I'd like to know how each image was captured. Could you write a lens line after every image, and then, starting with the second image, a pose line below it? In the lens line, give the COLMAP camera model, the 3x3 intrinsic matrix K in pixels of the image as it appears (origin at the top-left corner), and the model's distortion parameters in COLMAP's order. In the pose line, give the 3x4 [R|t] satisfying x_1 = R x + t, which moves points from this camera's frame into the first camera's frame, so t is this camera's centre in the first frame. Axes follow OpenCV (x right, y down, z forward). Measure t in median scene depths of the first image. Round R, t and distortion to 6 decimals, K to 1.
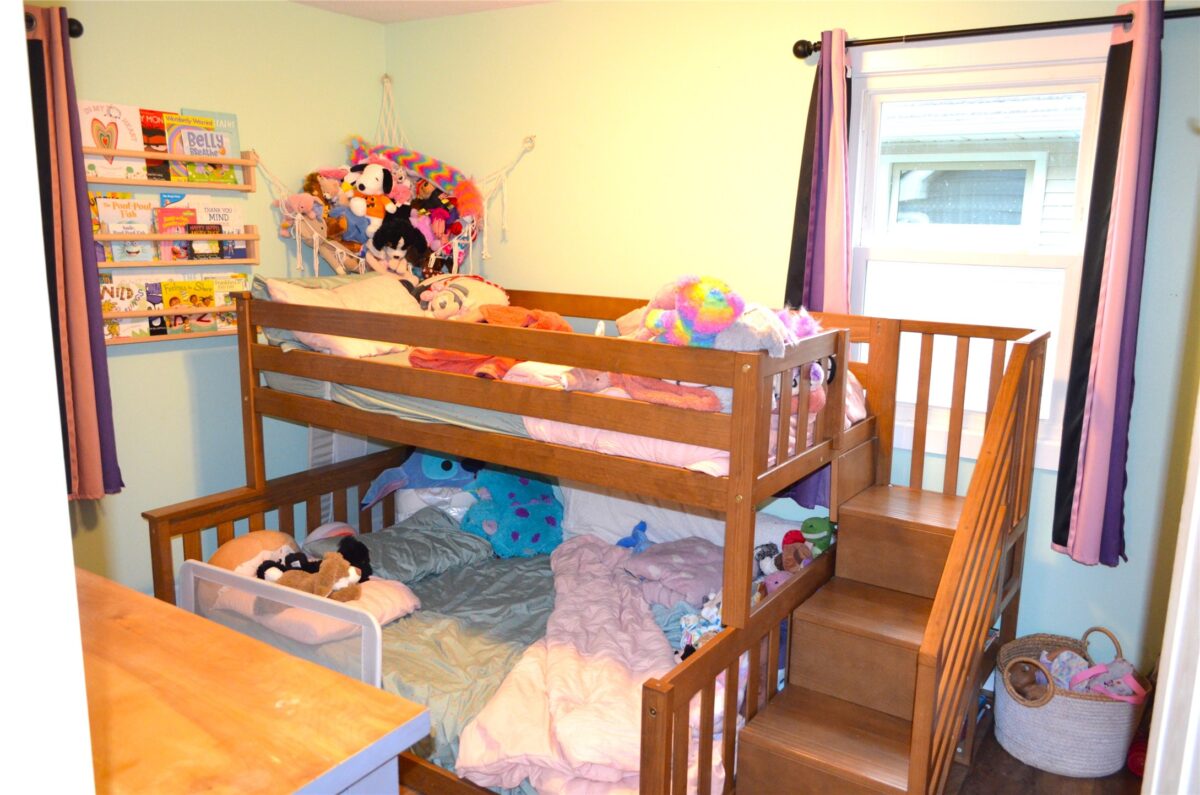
lens RADIAL K [[927.2, 0, 600.0], [0, 927.2, 397.5], [0, 0, 1]] dist [-0.010714, -0.001493]
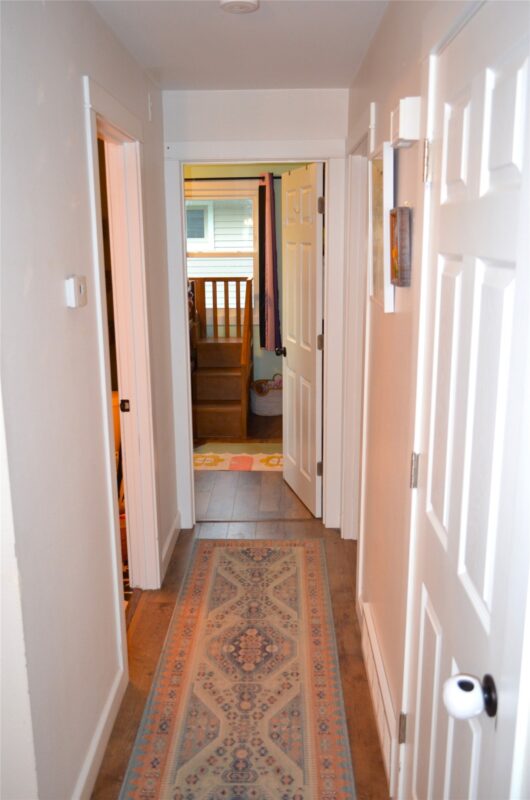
lens RADIAL K [[717.9, 0, 265.0], [0, 717.9, 400.0], [0, 0, 1]] dist [-0.003619, -0.001655]
pose [[0.850258, -0.143188, 0.506516, -0.721075], [0.124684, 0.989690, 0.070478, 0.163601], [-0.511385, 0.003230, 0.859345, -1.037829]]
